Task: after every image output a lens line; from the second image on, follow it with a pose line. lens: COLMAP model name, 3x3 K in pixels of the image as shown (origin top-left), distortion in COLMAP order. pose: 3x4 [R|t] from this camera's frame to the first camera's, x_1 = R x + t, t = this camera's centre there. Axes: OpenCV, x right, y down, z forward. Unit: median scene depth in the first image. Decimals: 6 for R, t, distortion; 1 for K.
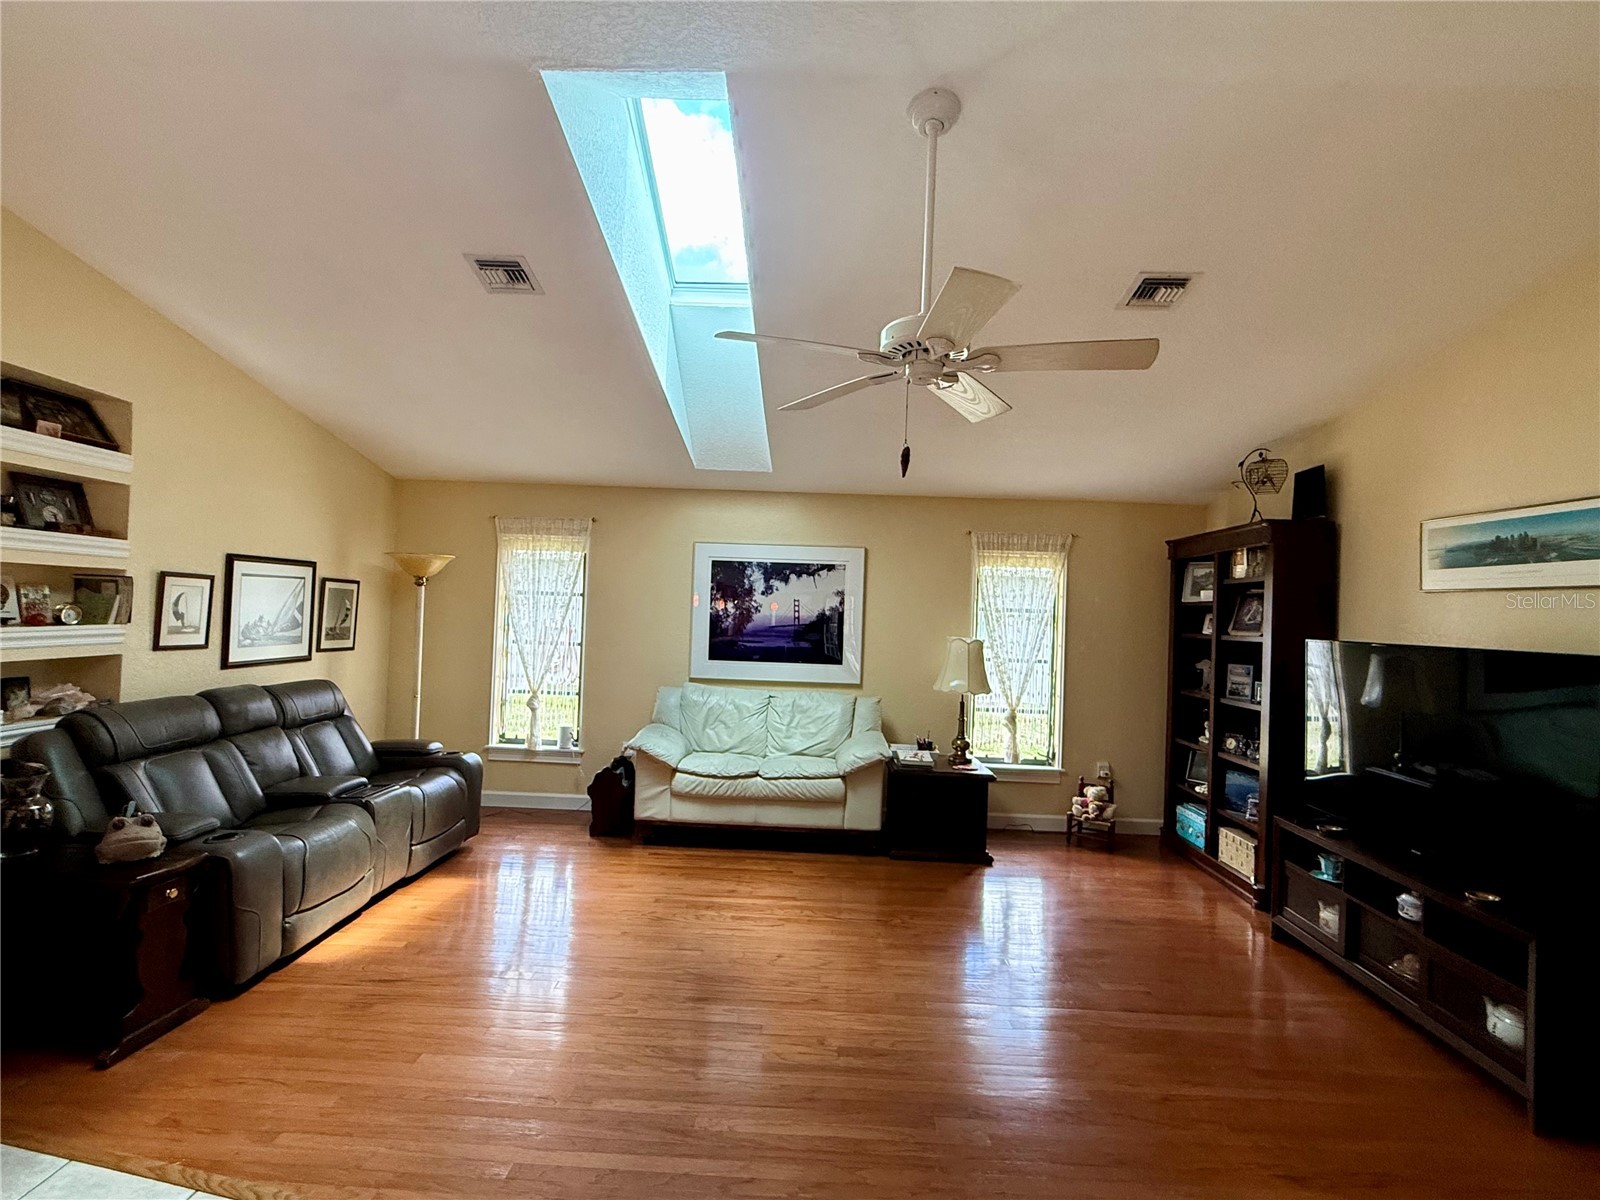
lens RADIAL K [[744.2, 0, 800.0], [0, 744.2, 600.0], [0, 0, 1]] dist [-0.000524, -0.000233]
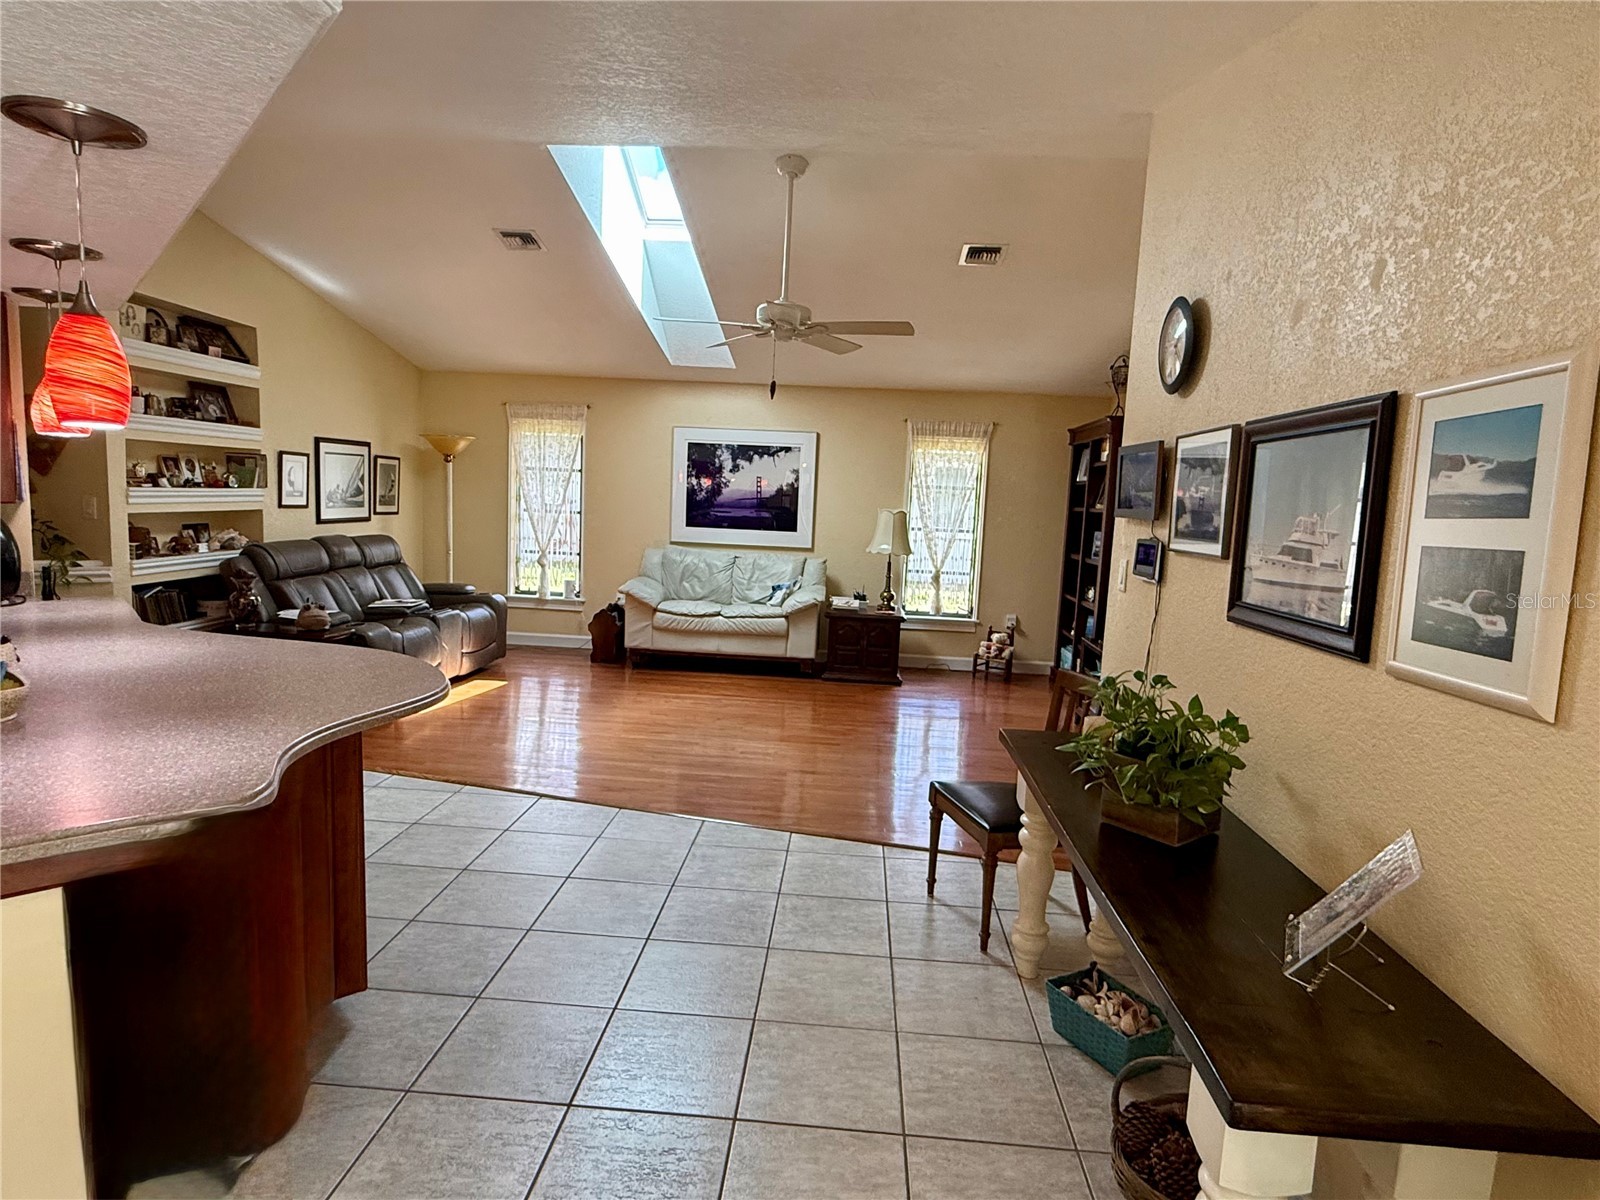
lens RADIAL K [[873.5, 0, 800.0], [0, 873.5, 600.0], [0, 0, 1]] dist [-0.001127, 0.000181]
pose [[0.999123, 0.014883, -0.039140, 0.128610], [-0.009438, 0.990696, 0.135768, 0.005217], [0.040796, -0.135280, 0.989967, -0.438985]]
